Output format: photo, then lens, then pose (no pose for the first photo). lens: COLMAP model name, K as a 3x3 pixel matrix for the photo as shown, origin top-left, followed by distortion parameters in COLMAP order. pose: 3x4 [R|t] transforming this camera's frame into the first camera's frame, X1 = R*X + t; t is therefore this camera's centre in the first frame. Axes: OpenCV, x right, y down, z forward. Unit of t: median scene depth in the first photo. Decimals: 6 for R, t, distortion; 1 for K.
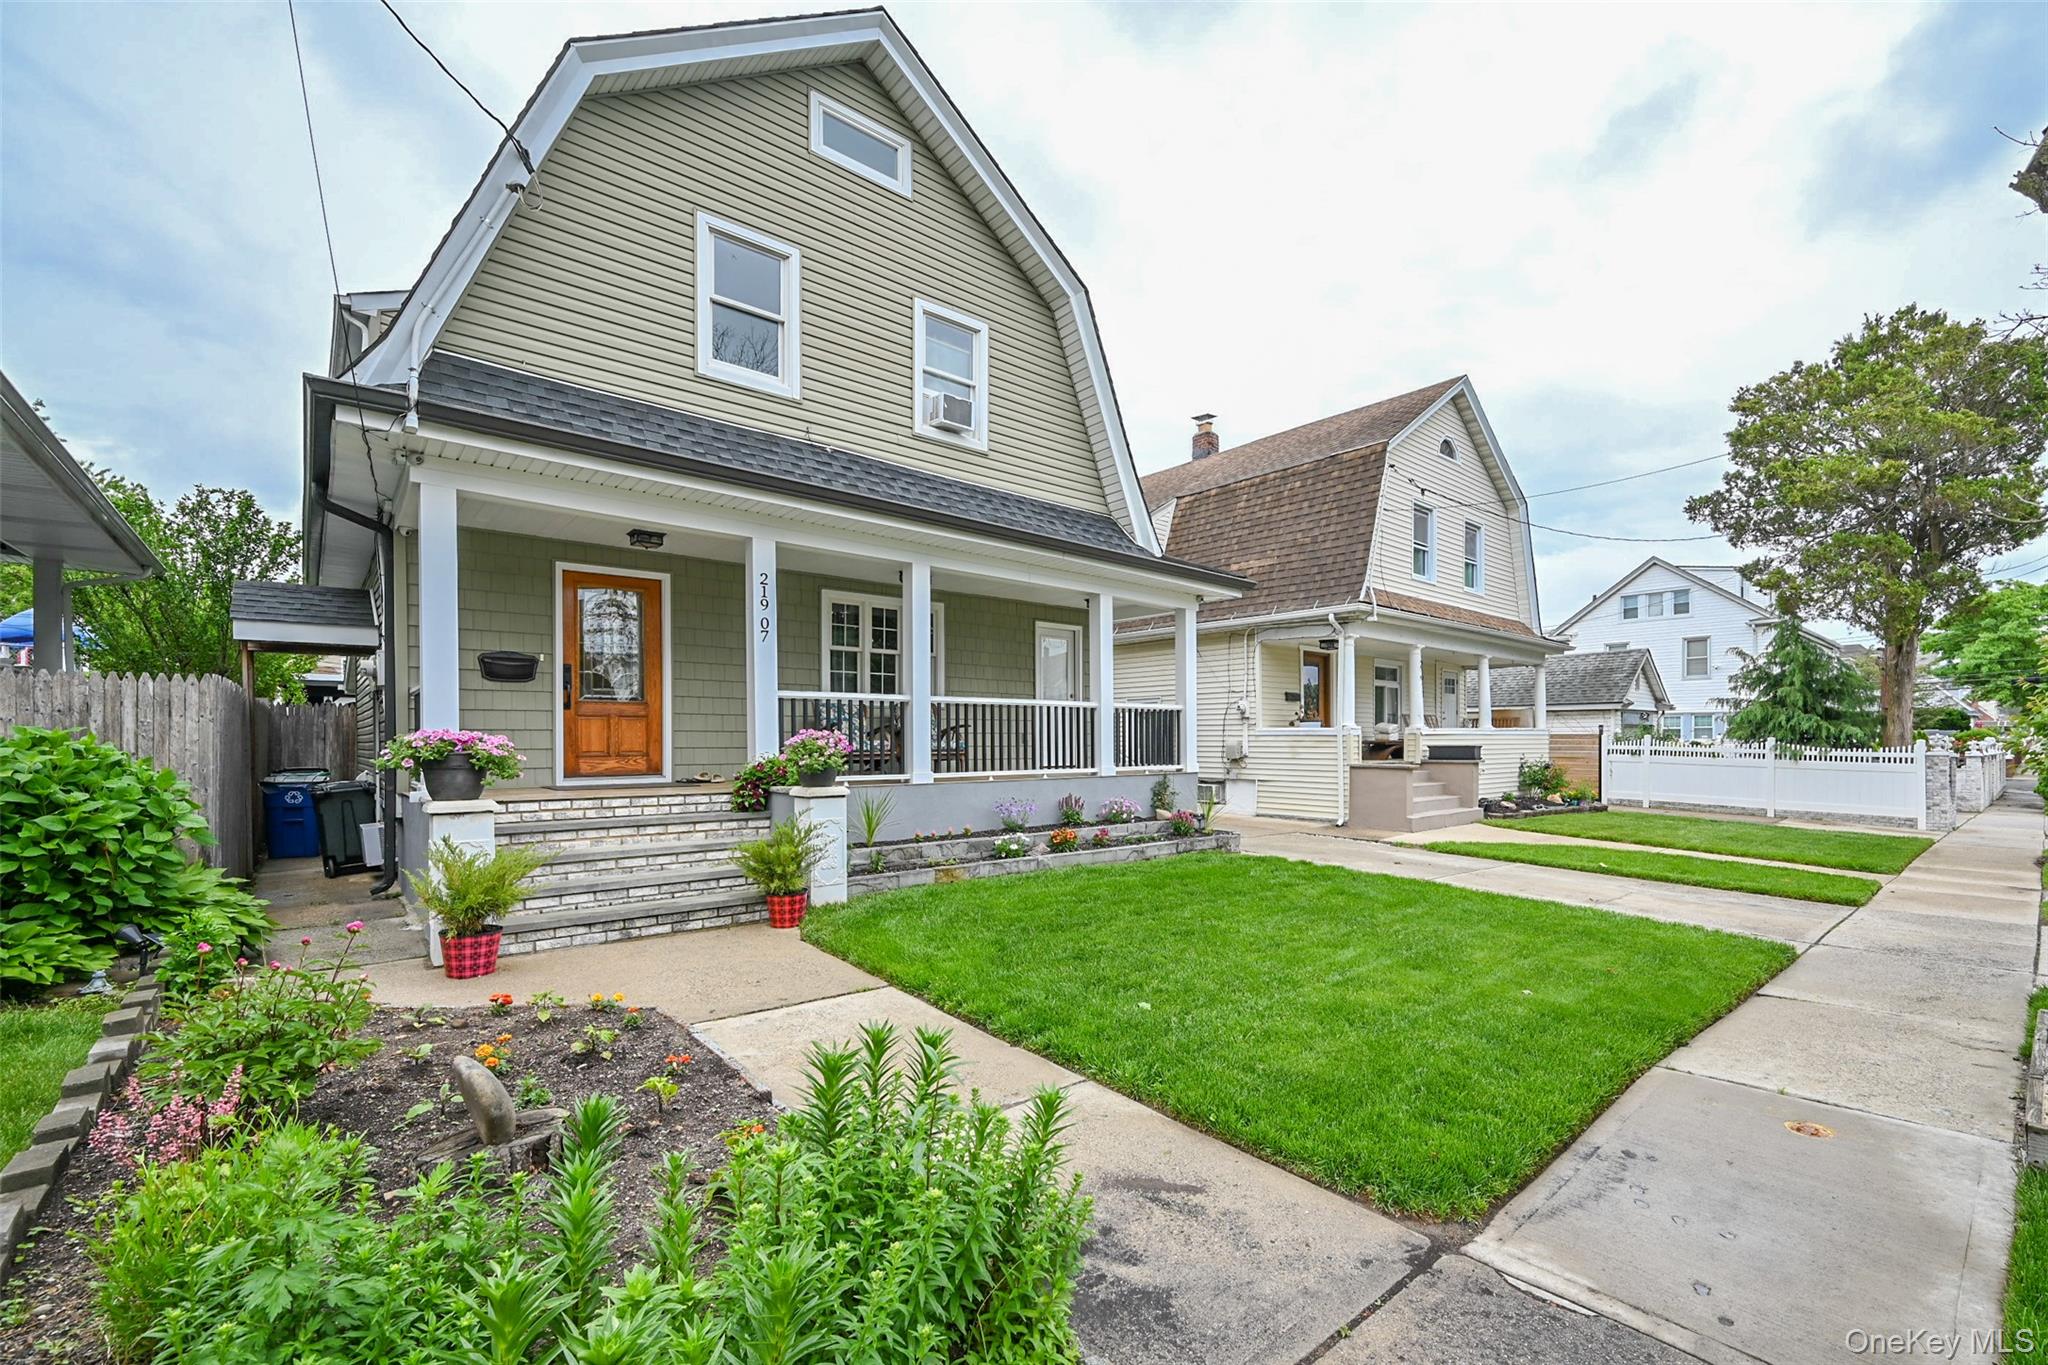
lens RADIAL K [[897.2, 0, 1113.3], [0, 897.2, 739.7], [0, 0, 1]] dist [0.002226, -0.000477]
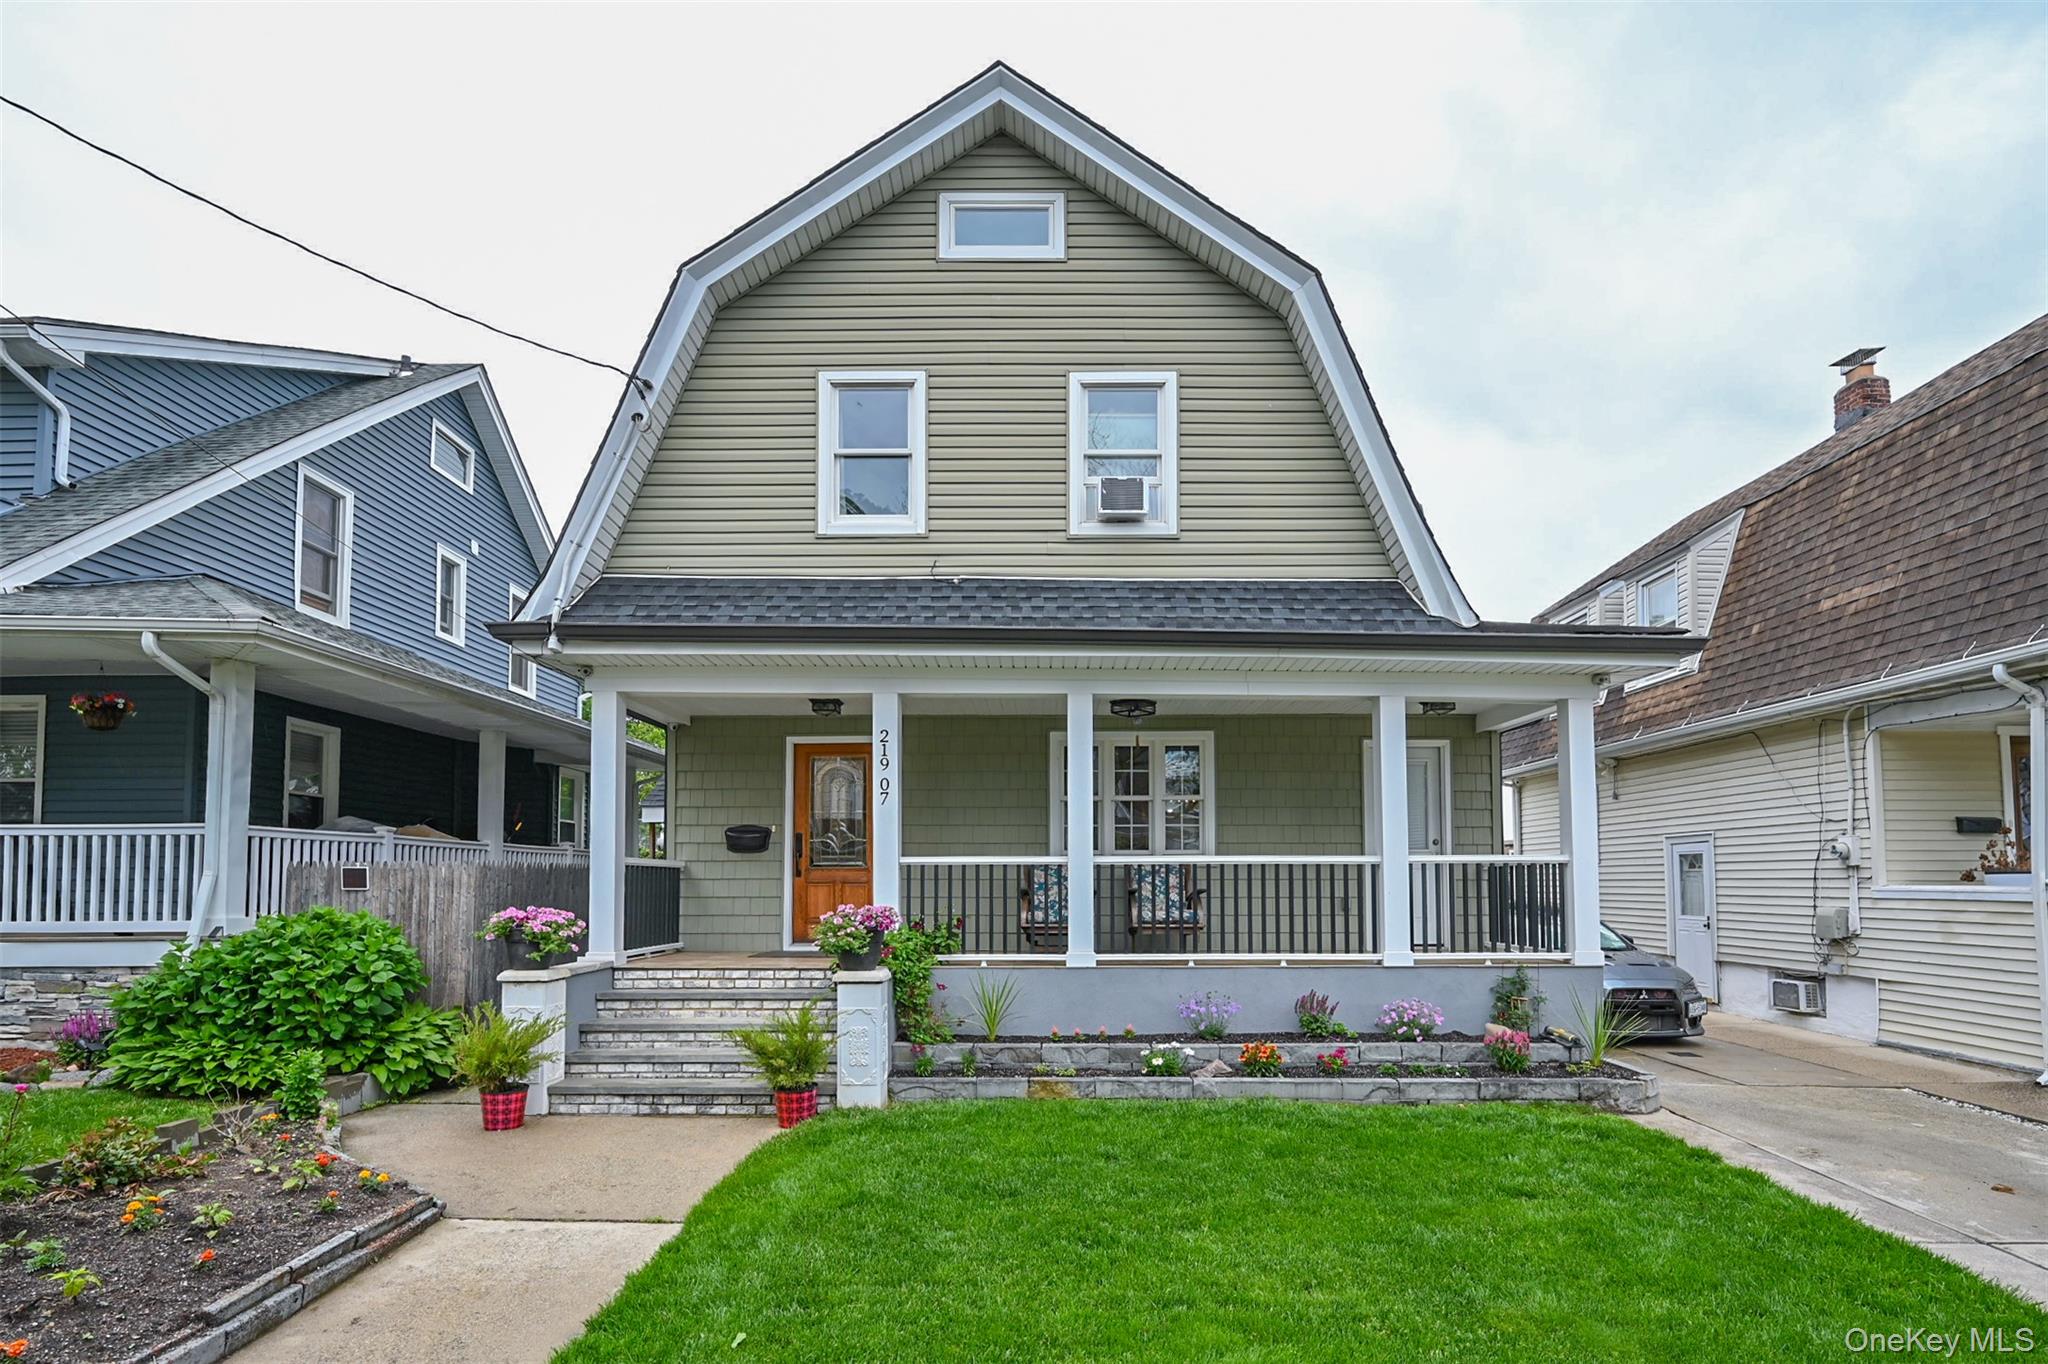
lens RADIAL K [[1038.9, 0, 1022.2], [0, 1038.9, 833.3], [0, 0, 1]] dist [0.001053, -0.000357]
pose [[0.719931, -0.032185, -0.693299, 0.396334], [0.000635, 0.998954, -0.045715, -0.027804], [0.694046, 0.032472, 0.719198, 0.299350]]
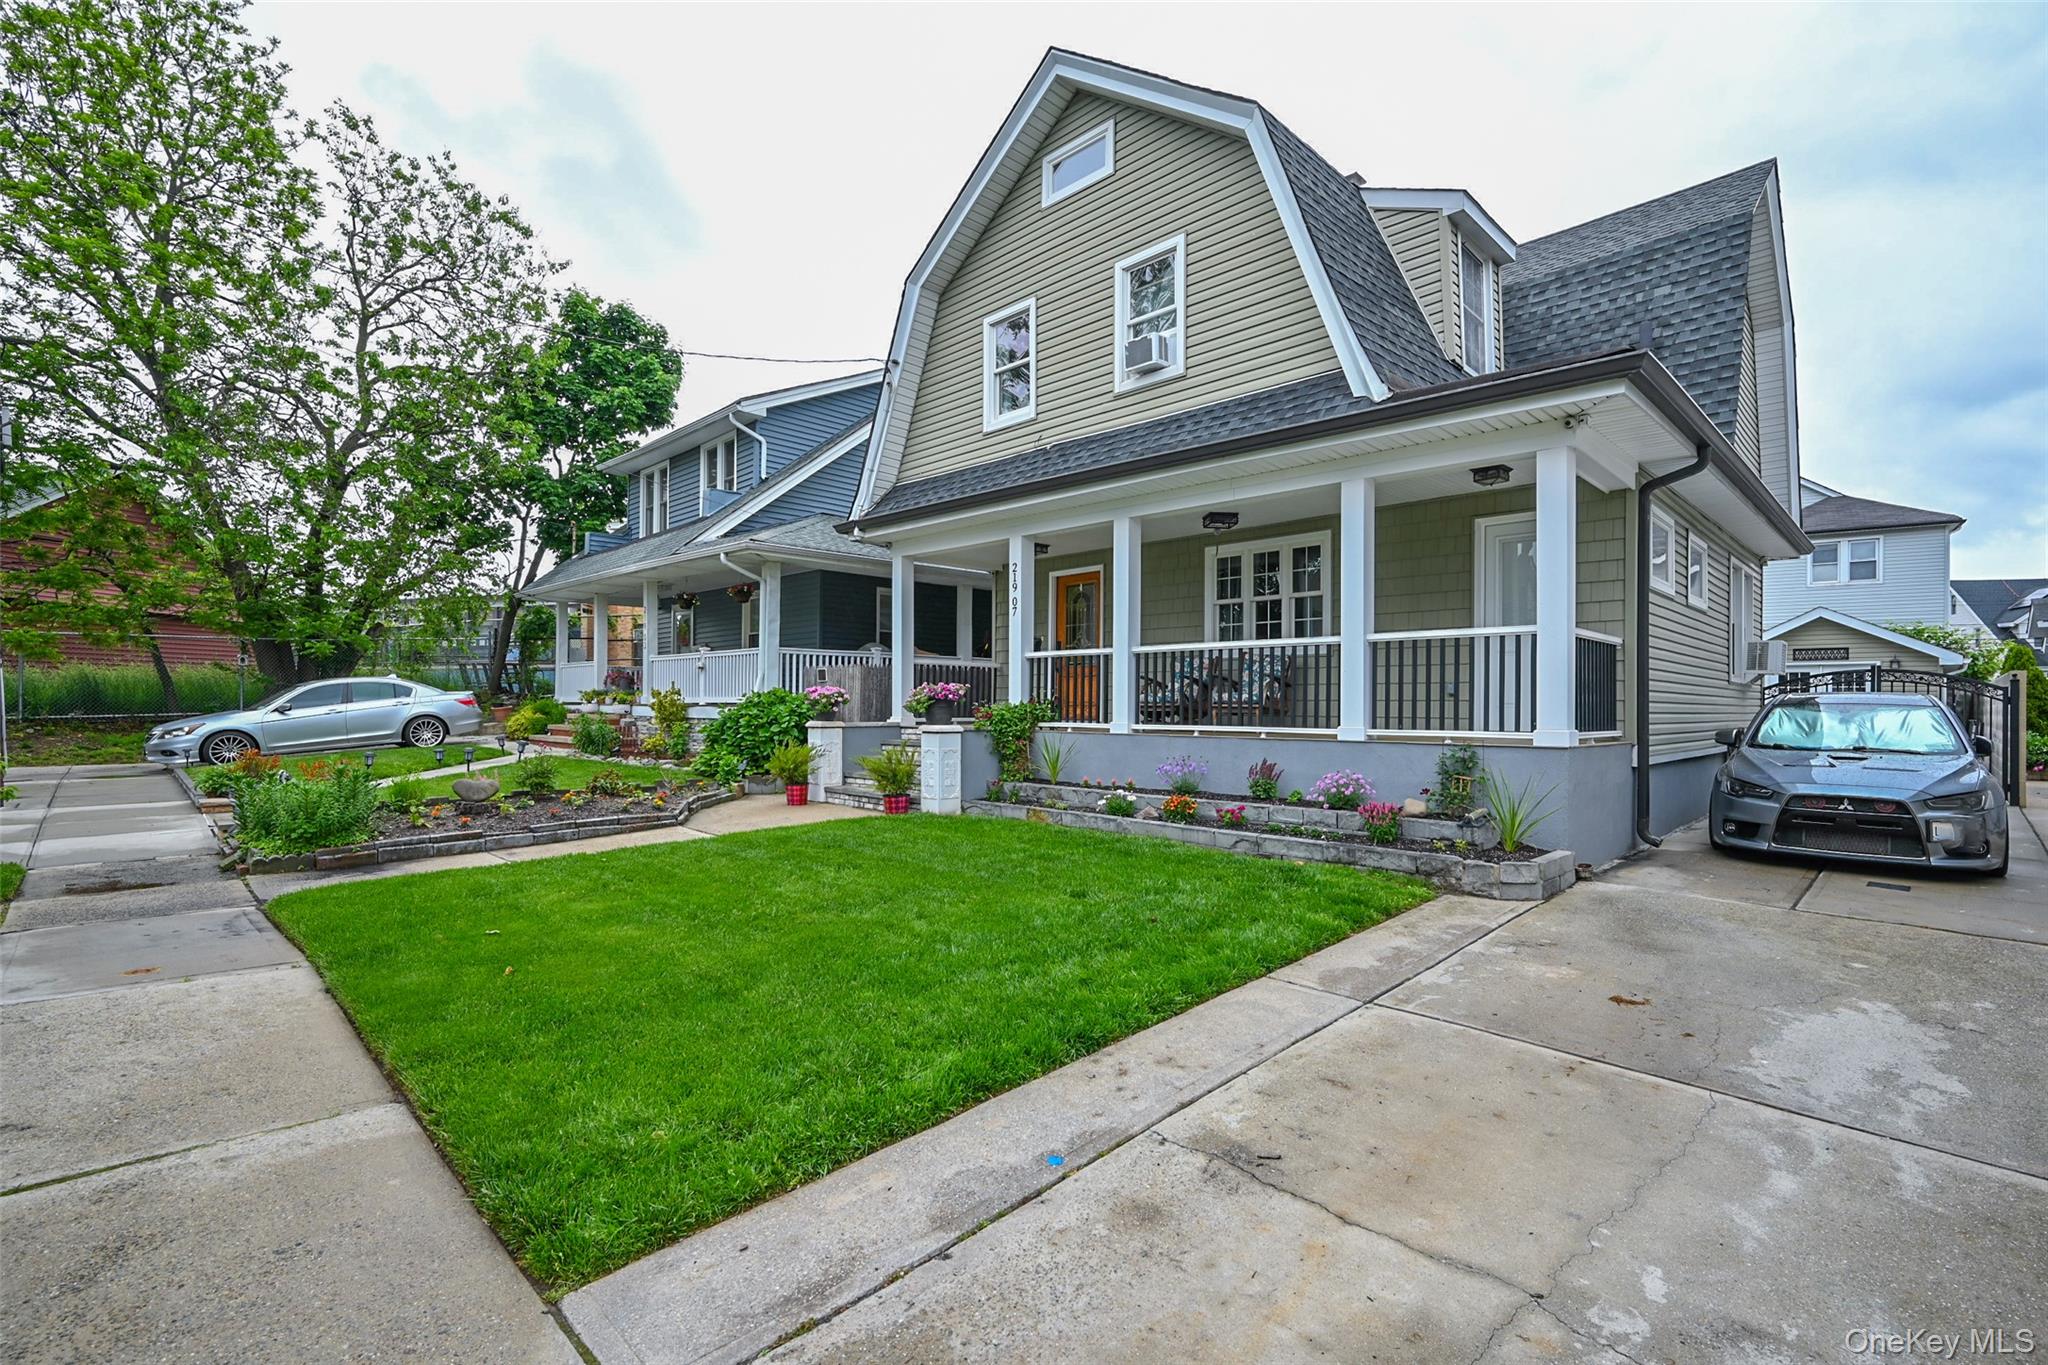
lens RADIAL K [[924.0, 0, 1027.2], [0, 924.0, 696.5], [0, 0, 1]] dist [0.001084, -0.000049]
pose [[0.021457, -0.005273, -0.999756, 0.843848], [-0.004126, 0.999977, -0.005363, 0.013053], [0.999761, 0.004240, 0.021434, 0.880695]]
